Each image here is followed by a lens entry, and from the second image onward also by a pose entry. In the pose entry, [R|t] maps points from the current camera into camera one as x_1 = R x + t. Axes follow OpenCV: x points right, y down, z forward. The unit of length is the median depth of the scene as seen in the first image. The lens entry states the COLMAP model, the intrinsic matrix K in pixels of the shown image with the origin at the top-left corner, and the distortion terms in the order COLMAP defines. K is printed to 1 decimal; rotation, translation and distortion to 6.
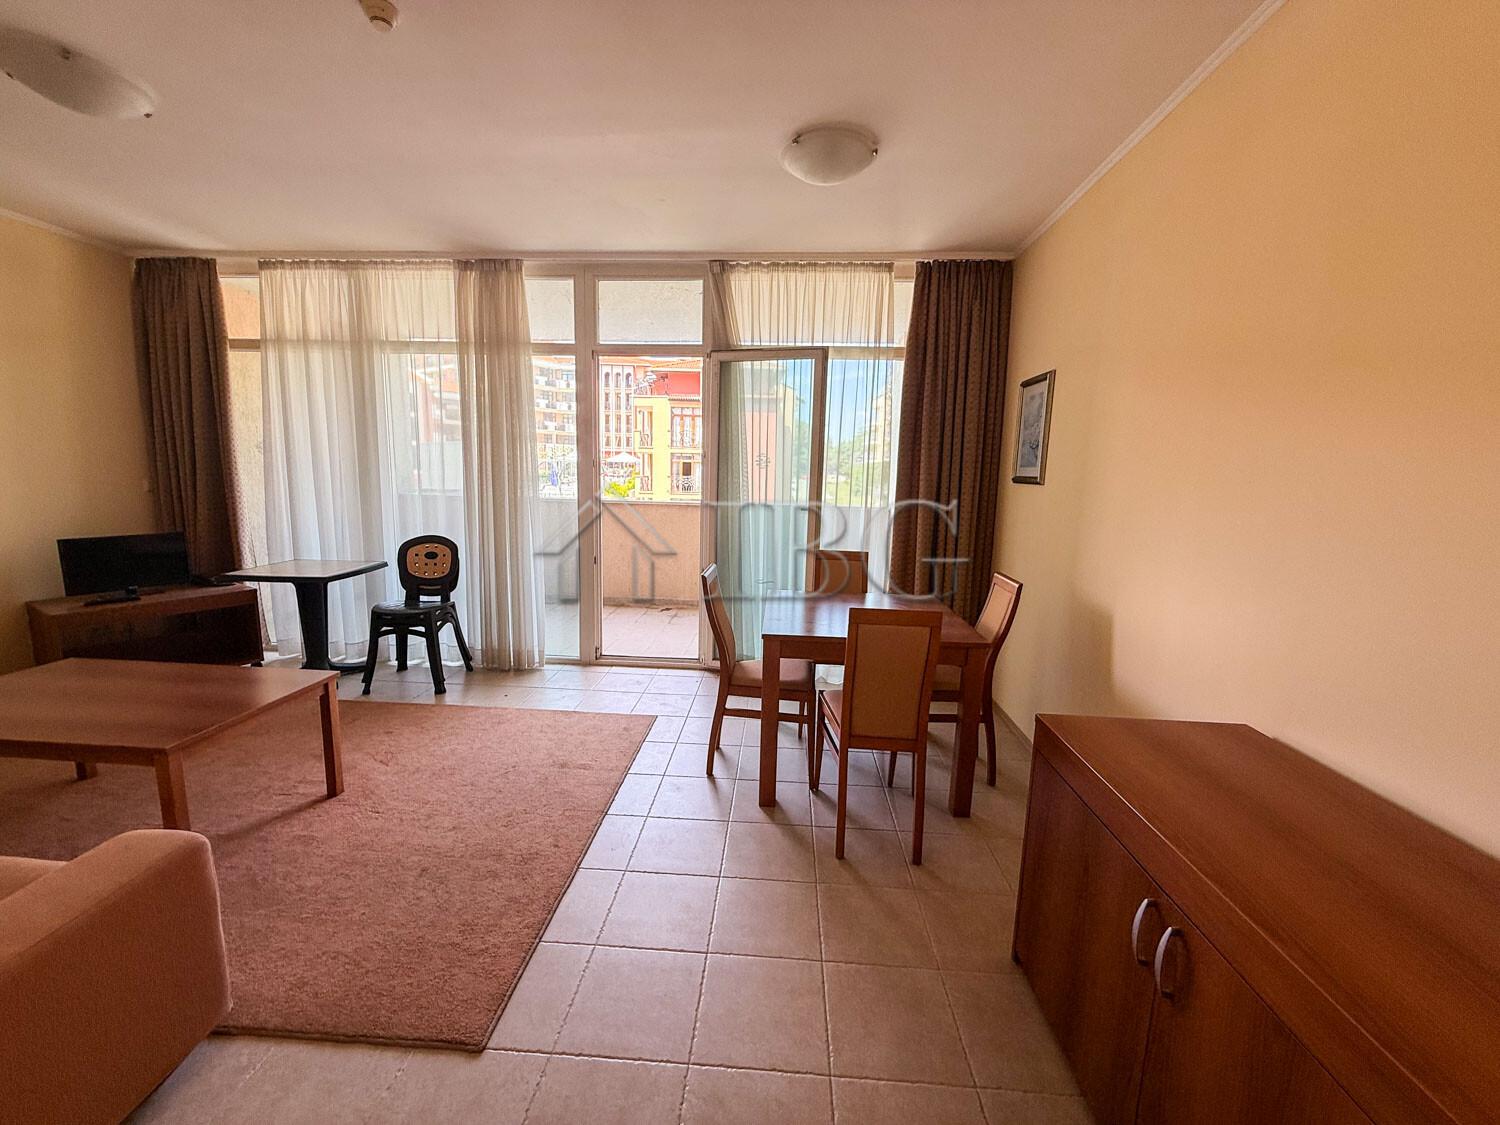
lens RADIAL K [[597.6, 0, 746.0], [0, 597.6, 561.7], [0, 0, 1]] dist [-0.000368, 0.000079]
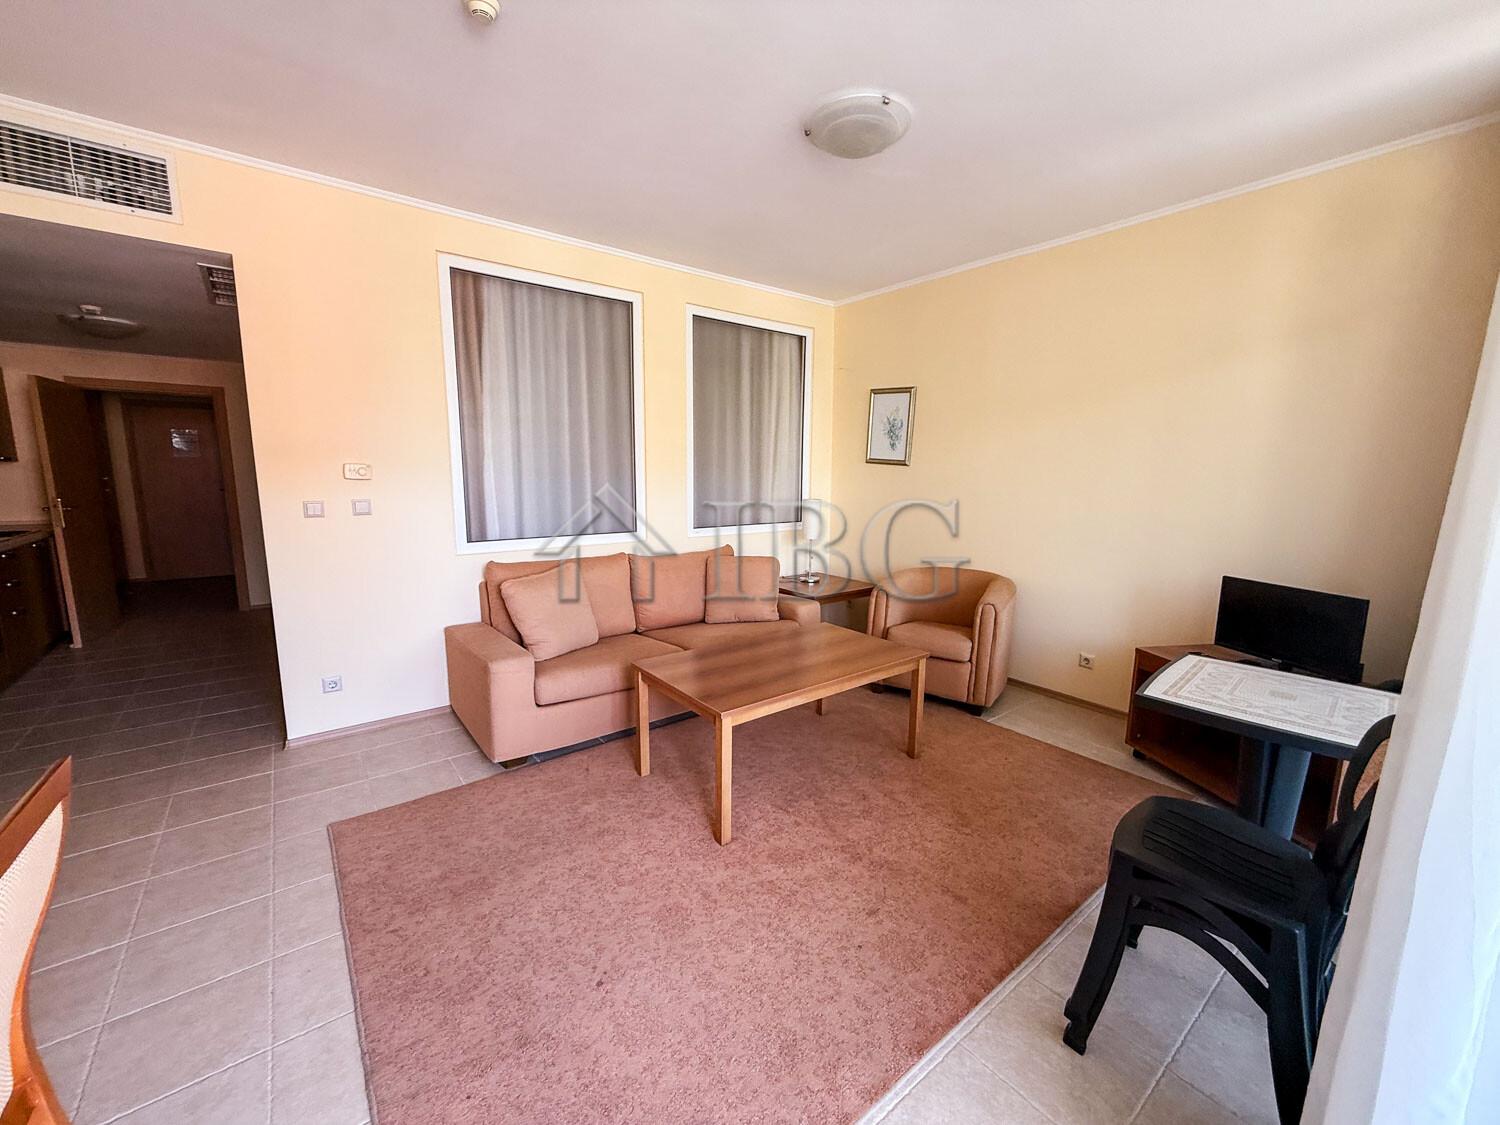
lens RADIAL K [[599.2, 0, 745.3], [0, 599.2, 561.0], [0, 0, 1]] dist [0.001062, 0.000217]
pose [[-0.749065, 0.071925, -0.658580, -0.102594], [-0.123789, 0.961386, 0.245793, -0.160784], [0.650828, 0.265640, -0.711237, 1.045086]]
